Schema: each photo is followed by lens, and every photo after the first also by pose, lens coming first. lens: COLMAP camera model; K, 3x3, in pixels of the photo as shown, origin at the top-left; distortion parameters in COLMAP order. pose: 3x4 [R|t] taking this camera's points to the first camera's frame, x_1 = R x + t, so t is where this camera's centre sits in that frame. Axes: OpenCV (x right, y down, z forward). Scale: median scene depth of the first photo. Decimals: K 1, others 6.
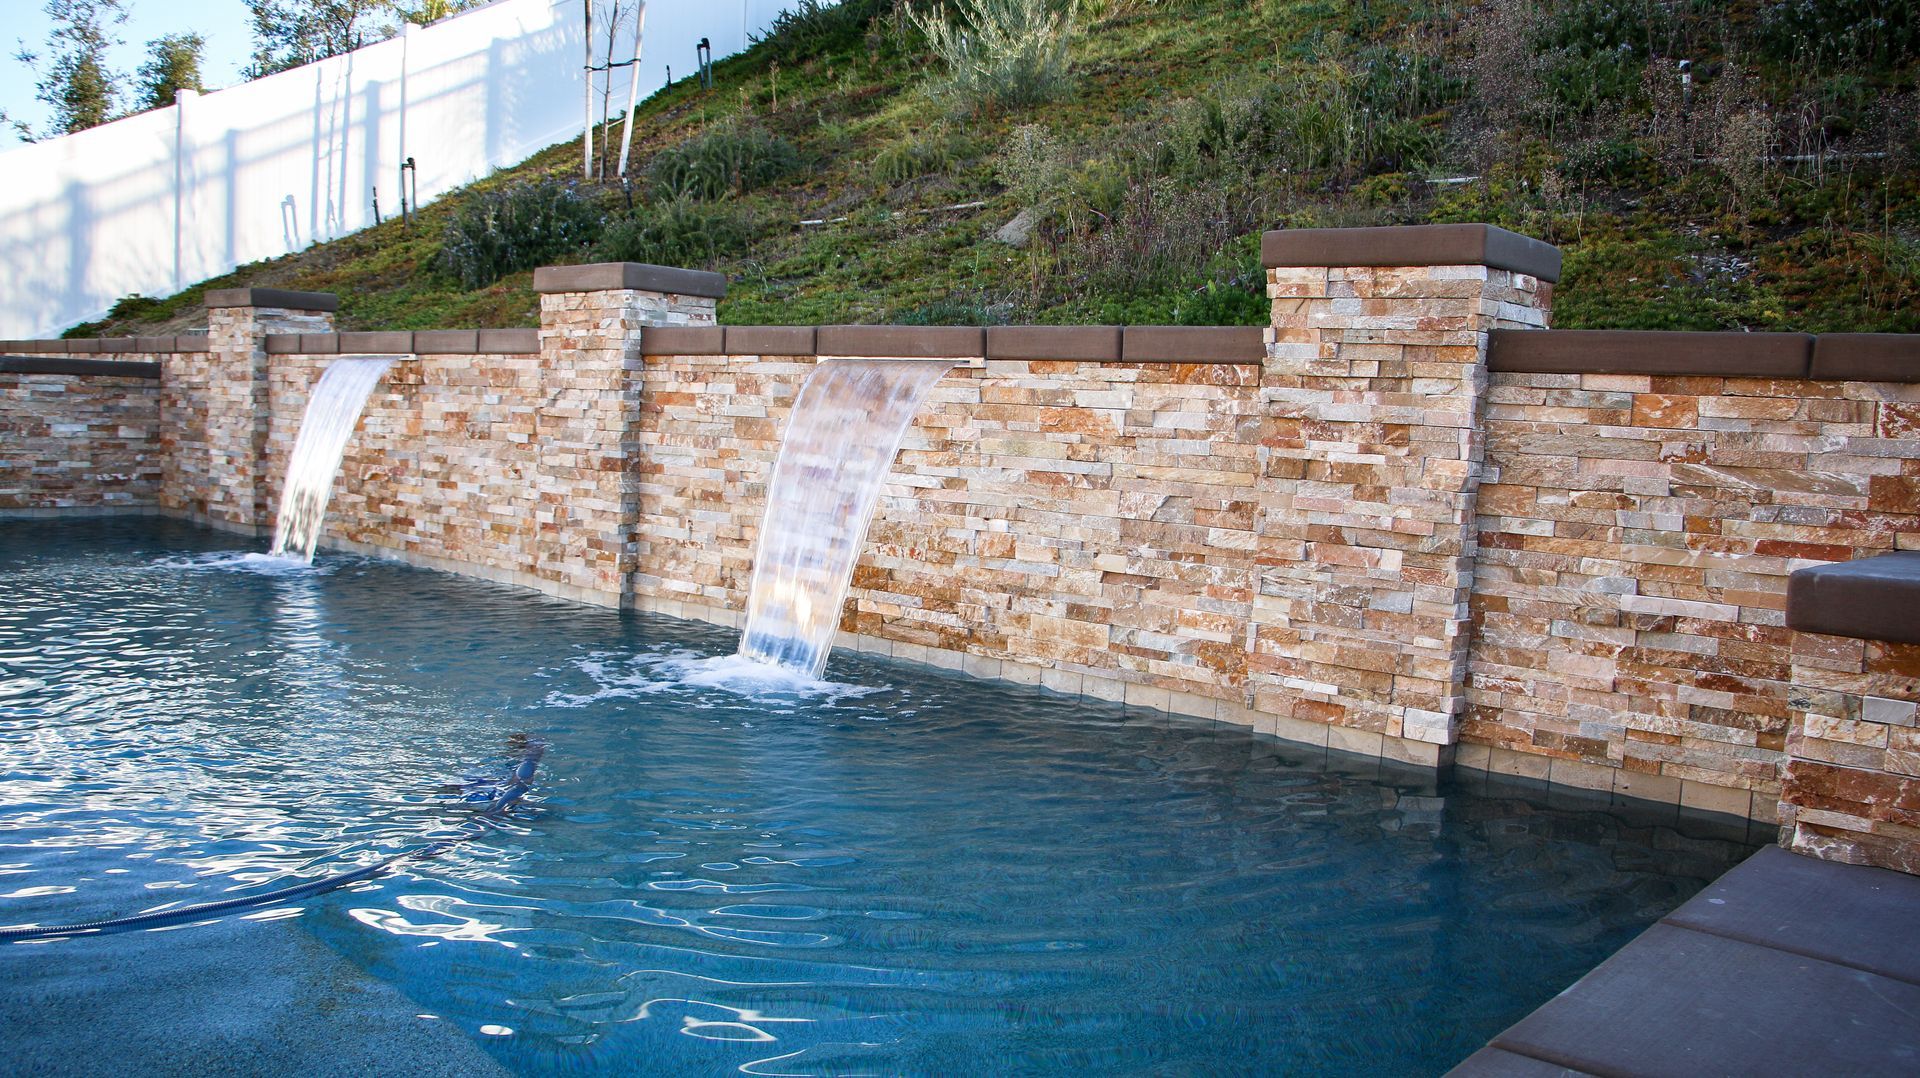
lens RADIAL K [[1563.8, 0, 956.4], [0, 1563.8, 564.2], [0, 0, 1]] dist [-0.181916, 0.153129]
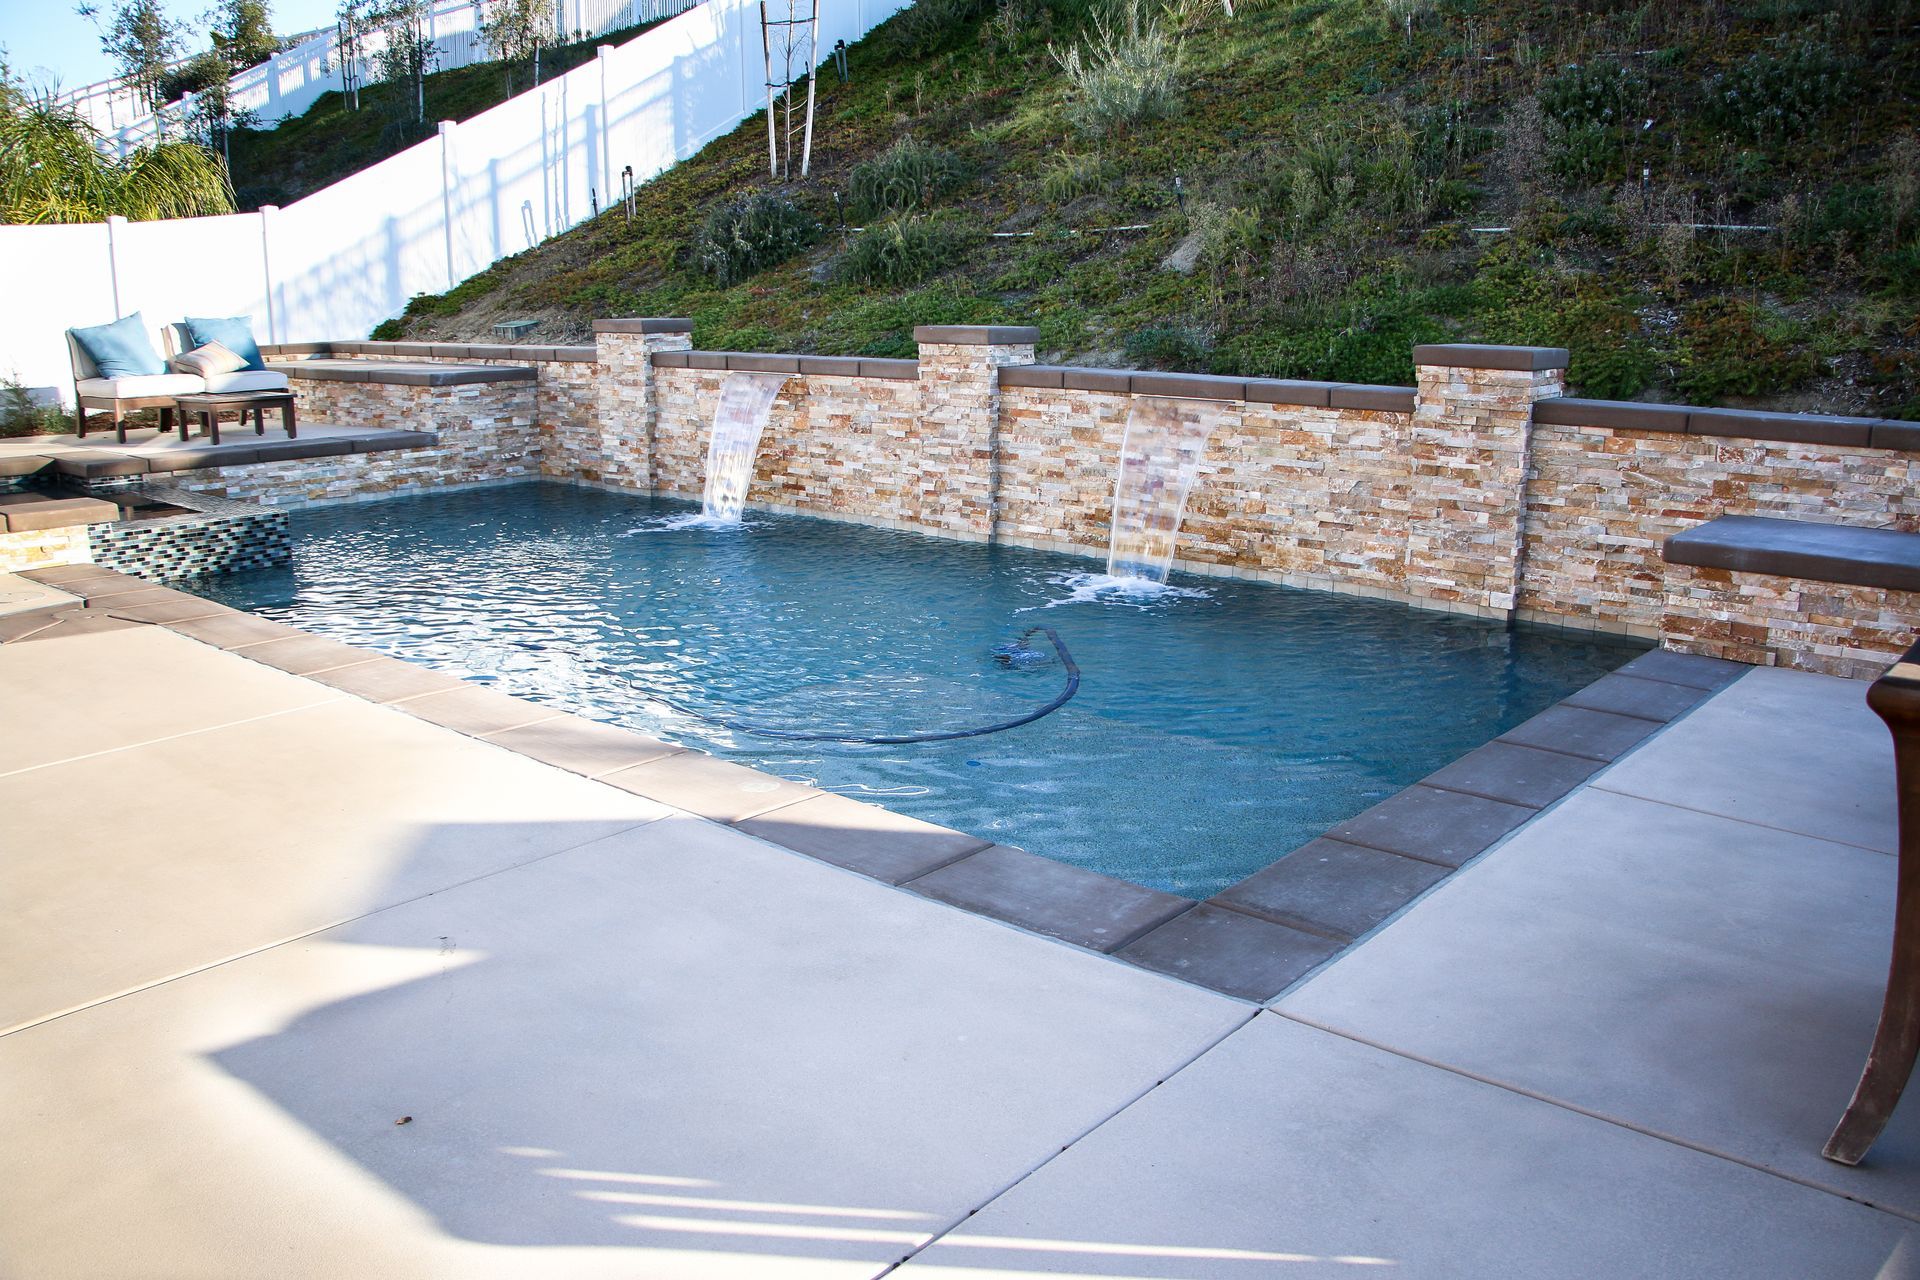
lens RADIAL K [[1567.9, 0, 957.6], [0, 1567.9, 656.5], [0, 0, 1]] dist [-0.179995, 0.148976]
pose [[0.998964, -0.045018, 0.006651, -0.342912], [0.043633, 0.989056, 0.140942, -0.110916], [-0.012923, -0.140506, 0.989995, -0.804655]]
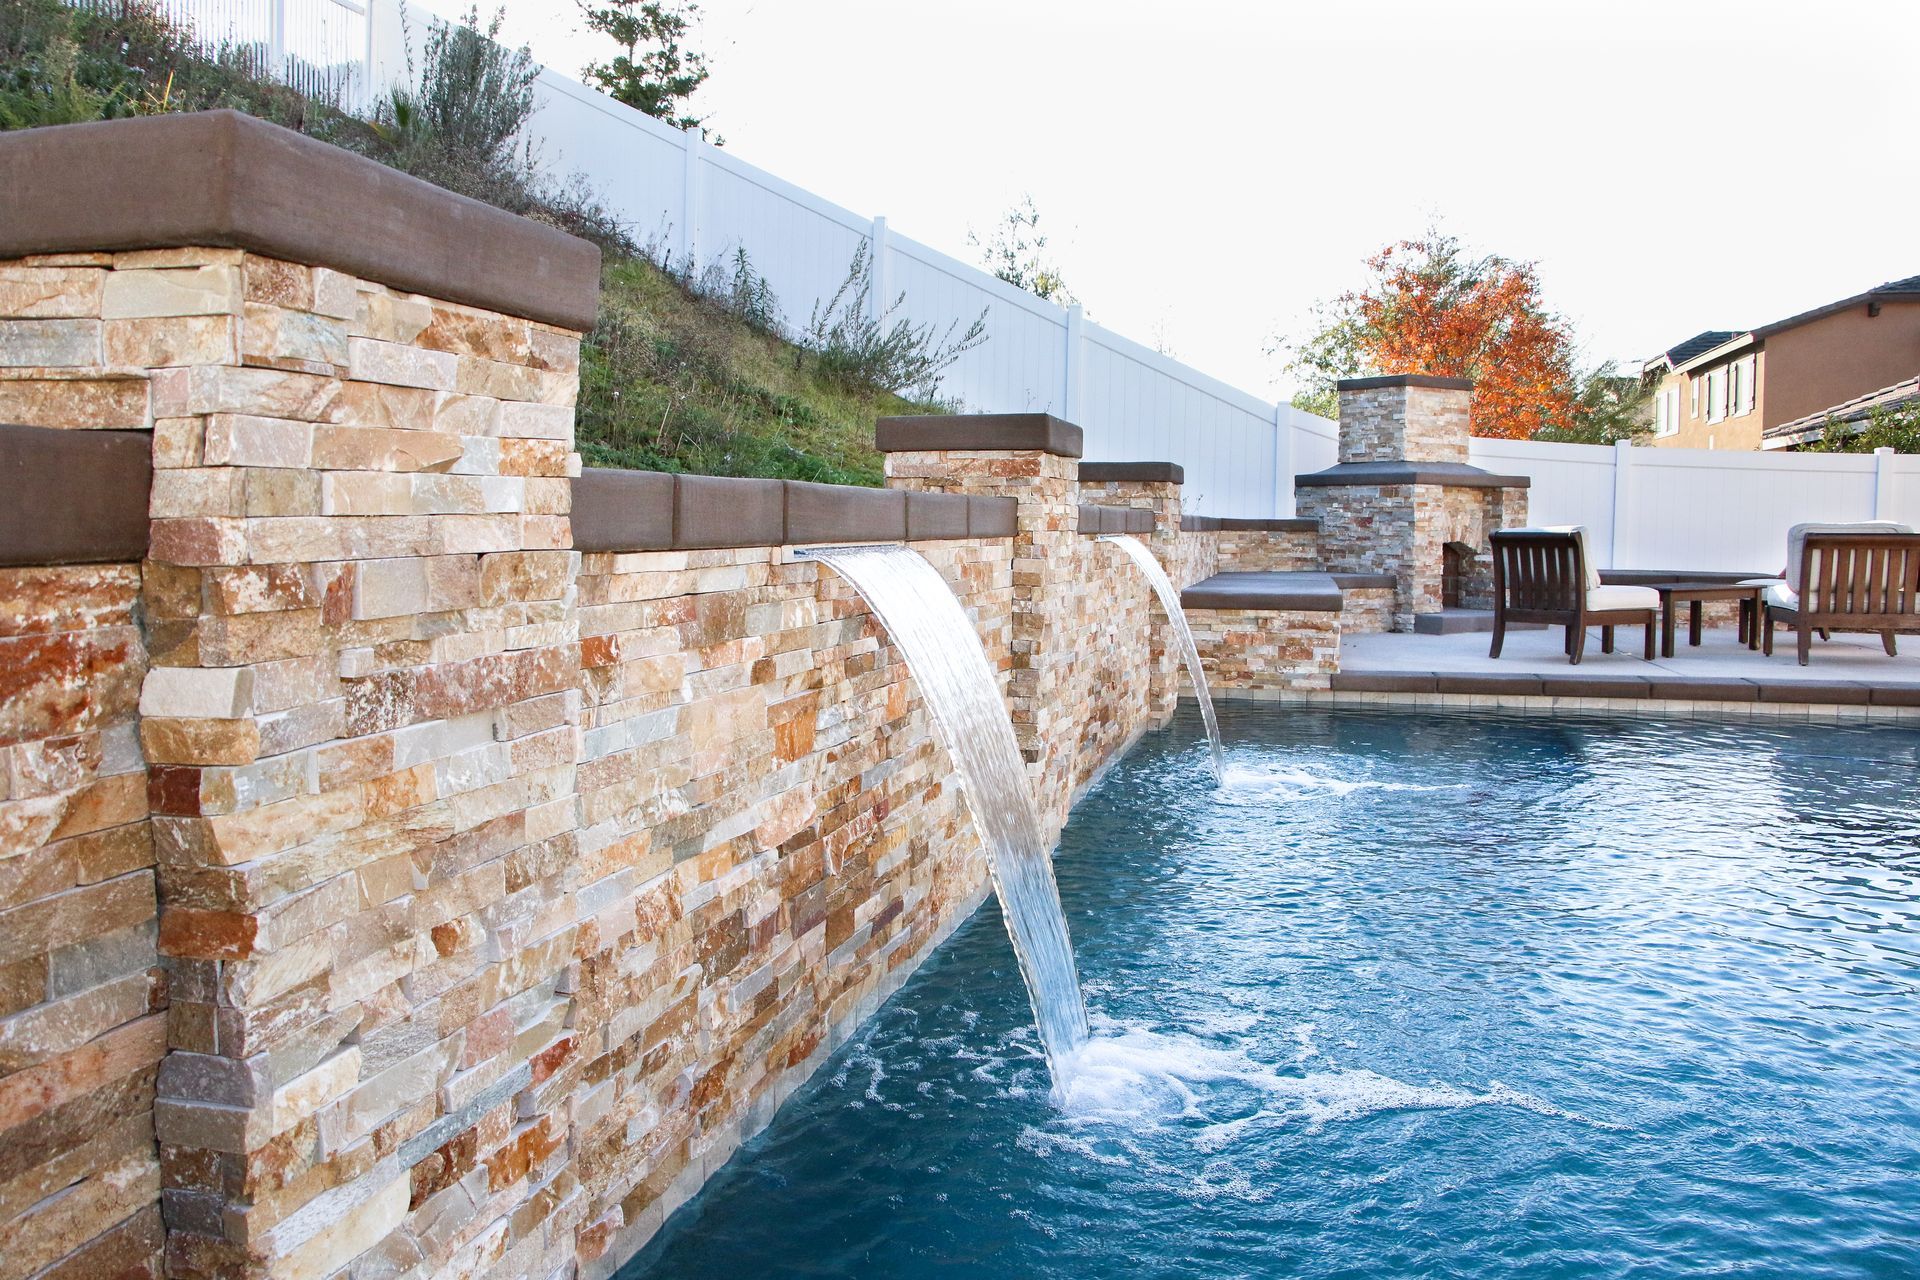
lens RADIAL K [[1567.9, 0, 957.6], [0, 1567.9, 656.5], [0, 0, 1]] dist [-0.179995, 0.148976]
pose [[-0.465894, -0.125755, 0.875859, -1.179373], [0.054911, 0.983832, 0.170466, -0.277552], [-0.883135, 0.127513, -0.451456, 1.827689]]
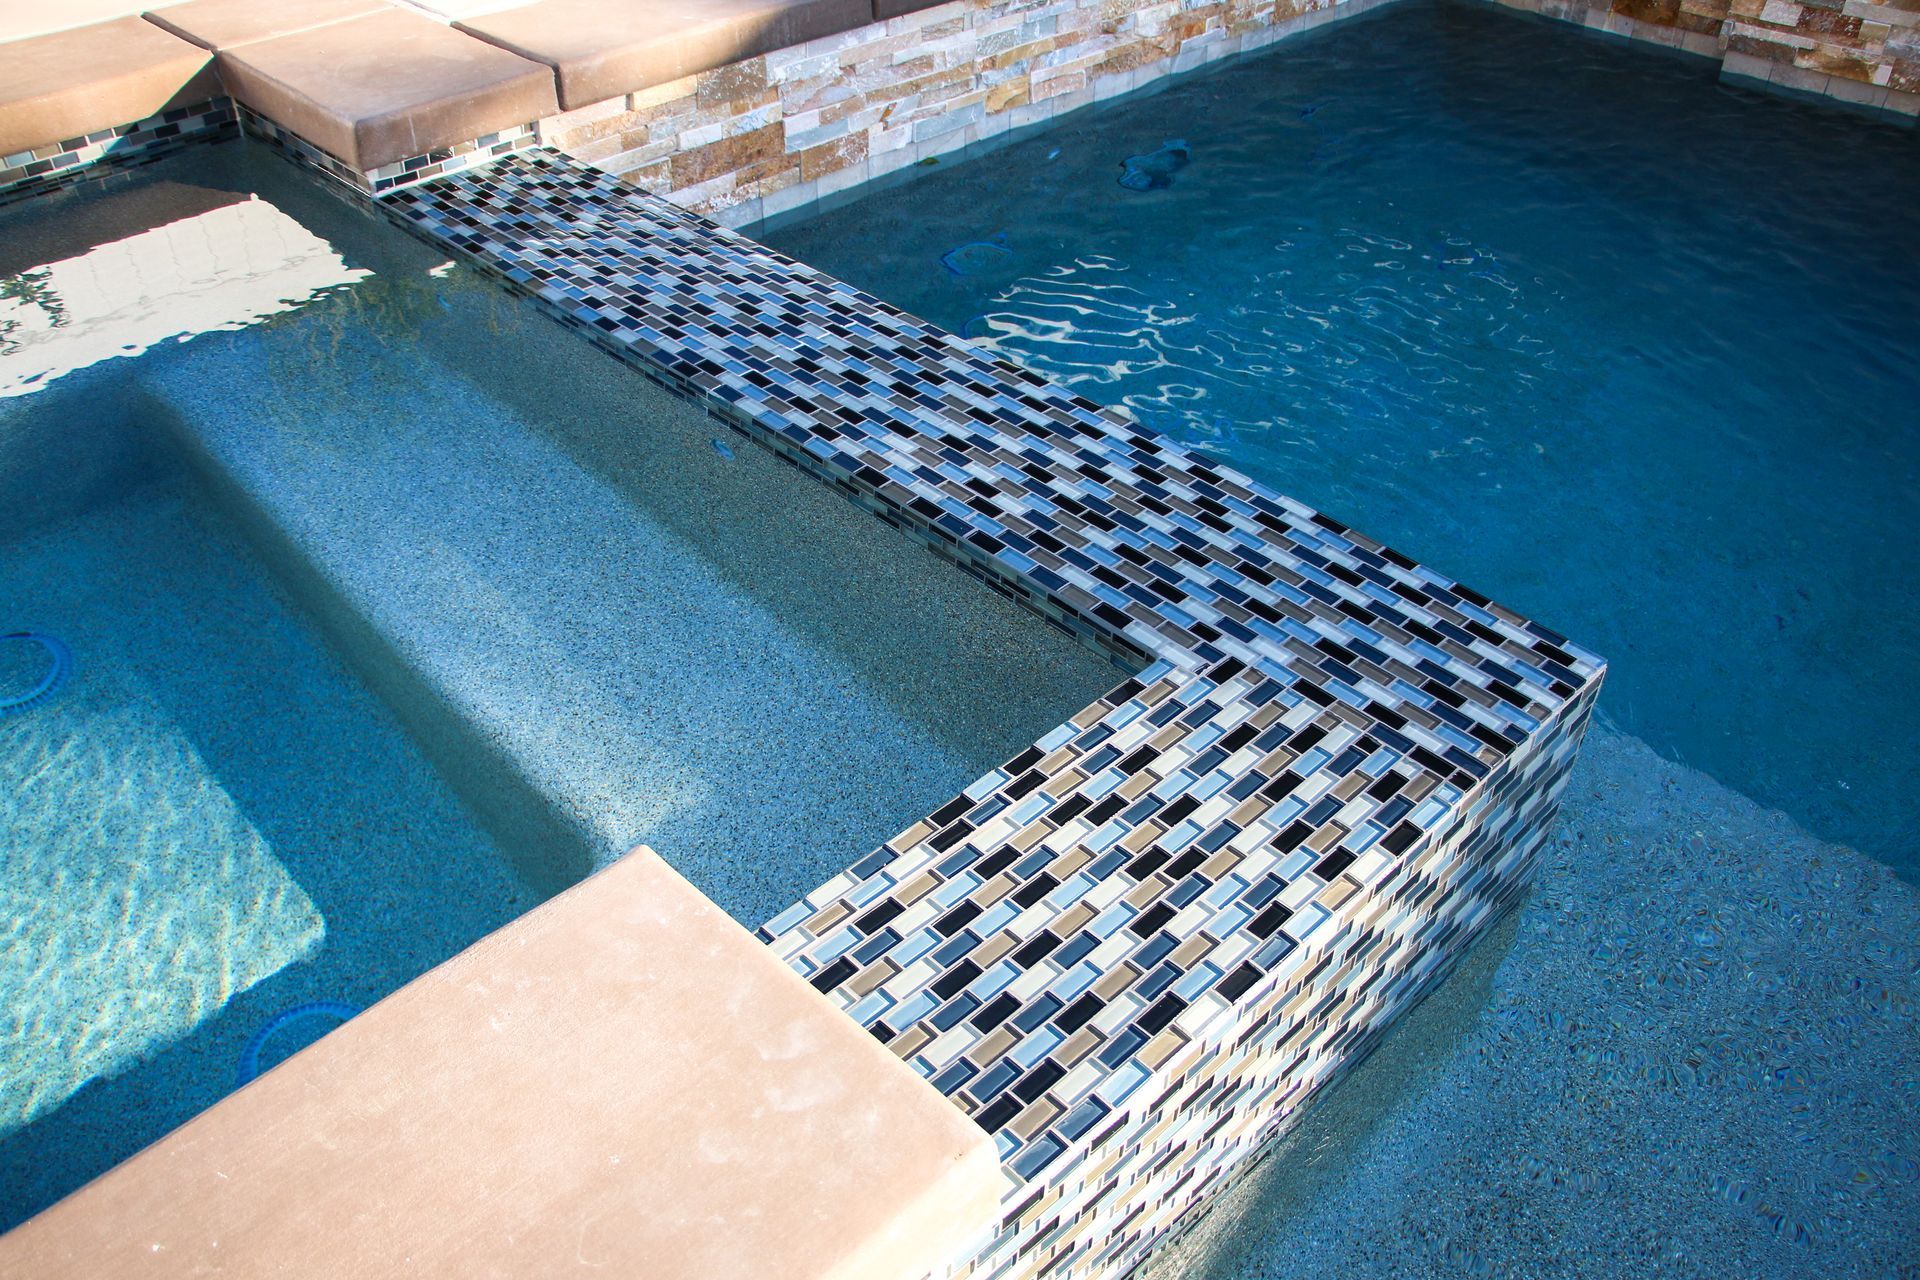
lens RADIAL K [[1567.9, 0, 957.6], [0, 1567.9, 656.5], [0, 0, 1]] dist [-0.179995, 0.148976]
pose [[0.996066, 0.007666, -0.088282, -1.296535], [0.042302, 0.834273, 0.549726, -0.269579], [0.077866, -0.551298, 0.830667, 0.830453]]
